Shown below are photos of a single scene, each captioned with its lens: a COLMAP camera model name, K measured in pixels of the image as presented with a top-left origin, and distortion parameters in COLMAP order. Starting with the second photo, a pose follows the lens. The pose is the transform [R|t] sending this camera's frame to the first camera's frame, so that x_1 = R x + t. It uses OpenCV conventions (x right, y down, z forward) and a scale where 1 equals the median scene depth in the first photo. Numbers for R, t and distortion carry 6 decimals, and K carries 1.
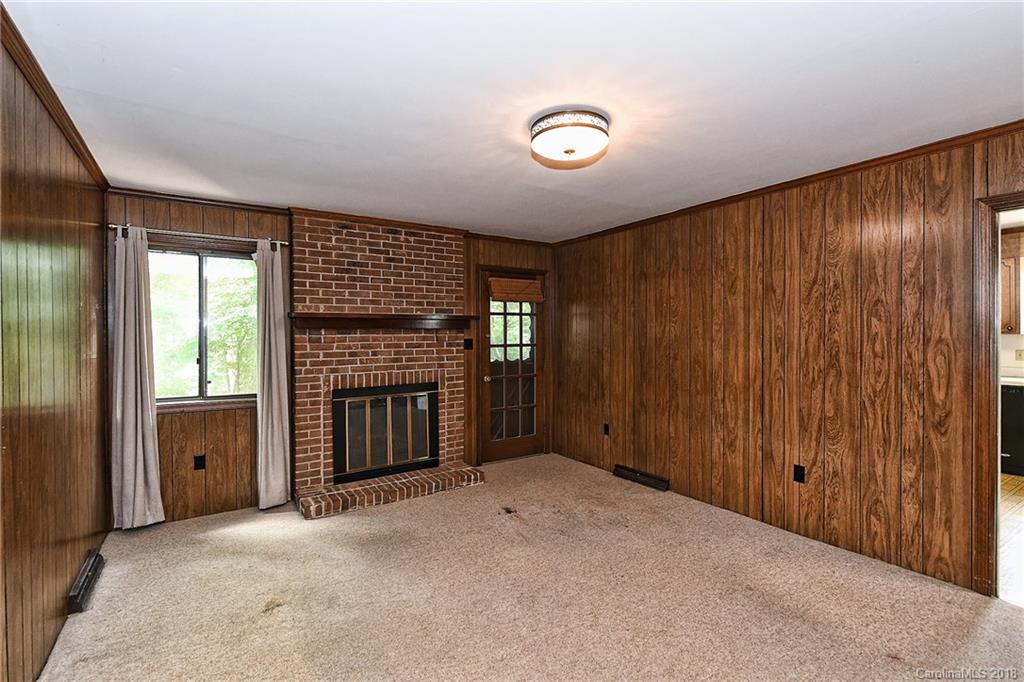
lens RADIAL K [[480.5, 0, 514.8], [0, 480.5, 338.0], [0, 0, 1]] dist [0.001619, -0.002015]
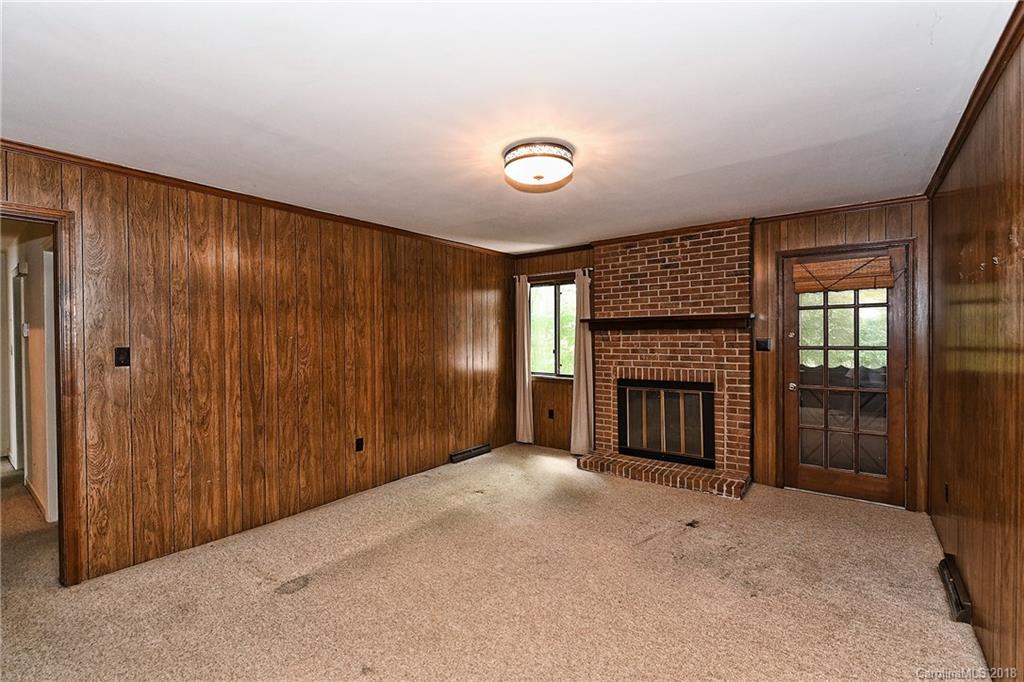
lens RADIAL K [[452.3, 0, 511.4], [0, 452.3, 339.2], [0, 0, 1]] dist [-0.000140, -0.000820]
pose [[0.301663, 0.011689, -0.953343, 0.642563], [0.003122, 0.999907, 0.013248, -0.011740], [0.953410, -0.006973, 0.301598, 0.358753]]
